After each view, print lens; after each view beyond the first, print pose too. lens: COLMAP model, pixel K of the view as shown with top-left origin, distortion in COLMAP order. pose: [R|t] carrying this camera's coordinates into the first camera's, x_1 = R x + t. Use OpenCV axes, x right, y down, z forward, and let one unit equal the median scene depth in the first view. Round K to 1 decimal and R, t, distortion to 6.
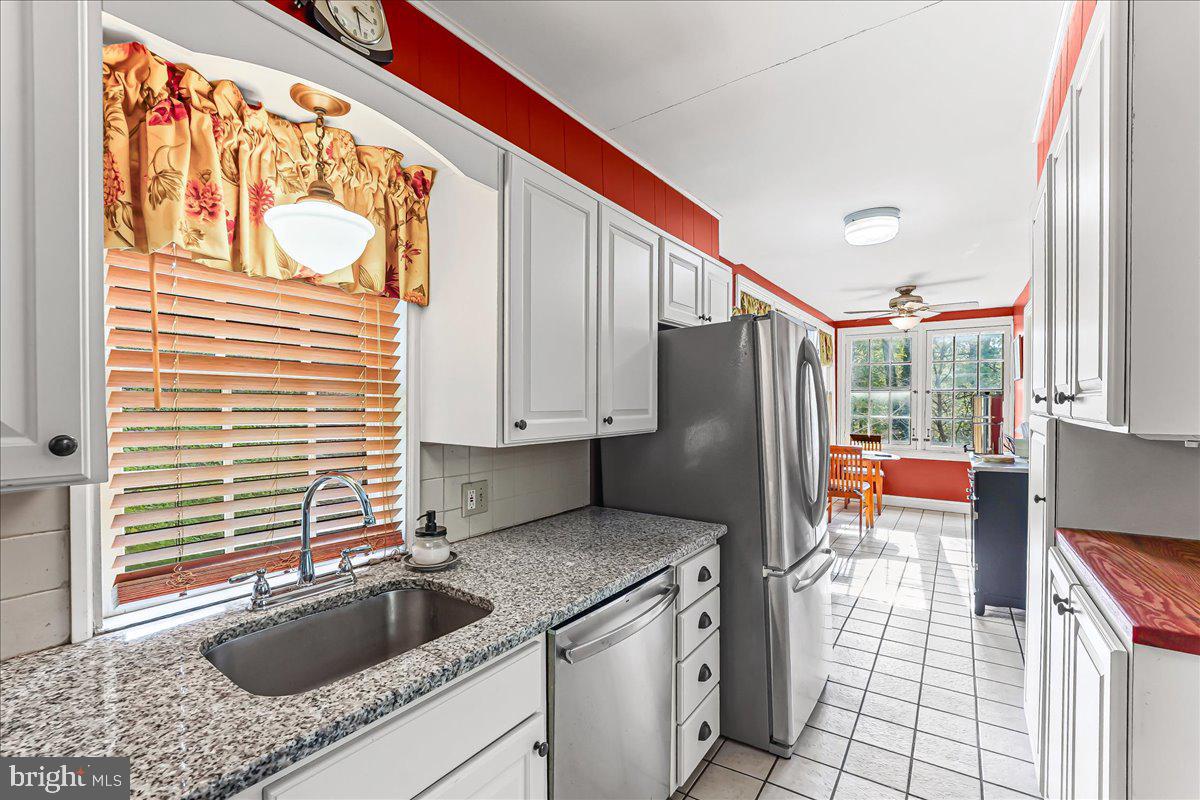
lens RADIAL K [[498.5, 0, 586.8], [0, 498.5, 398.5], [0, 0, 1]] dist [-0.014821, 0.000157]
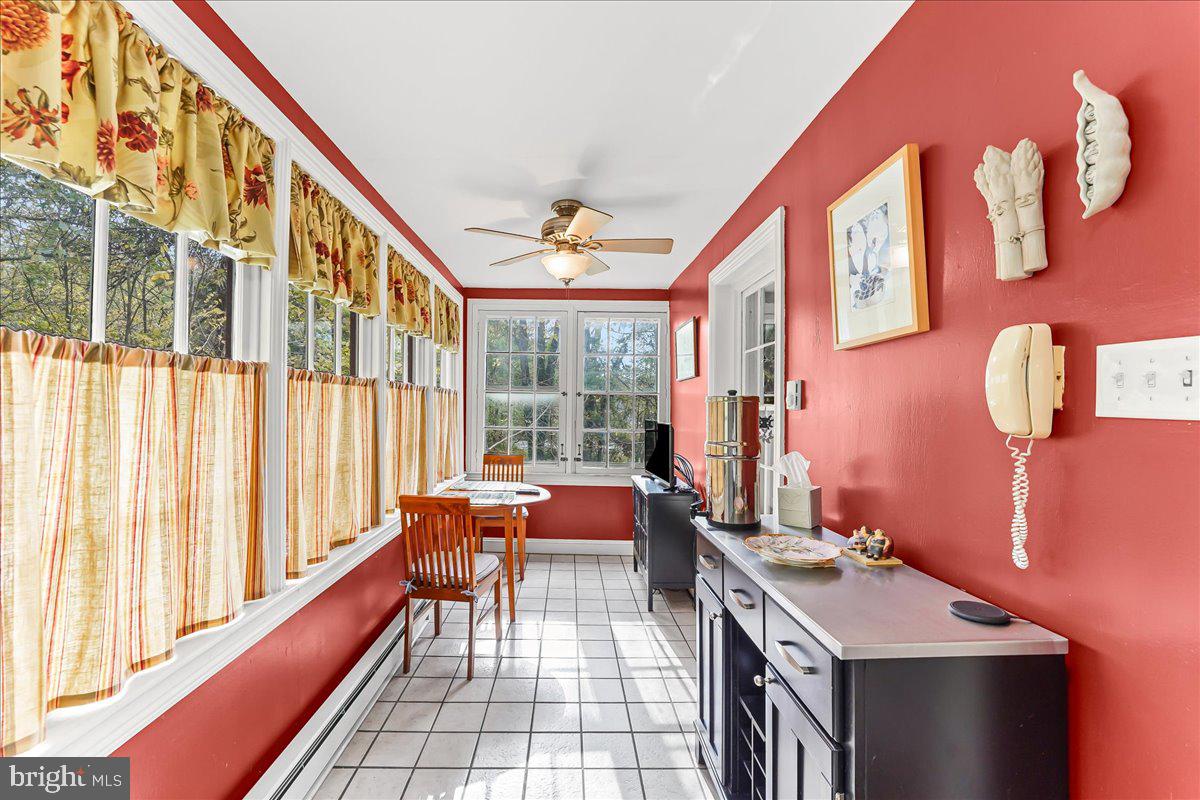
lens RADIAL K [[498.5, 0, 586.8], [0, 498.5, 398.5], [0, 0, 1]] dist [-0.014821, 0.000157]
pose [[0.785238, 0.011308, 0.619091, 0.232324], [-0.005172, 0.999918, -0.011704, 0.001752], [-0.619172, 0.005988, 0.785232, 0.400869]]
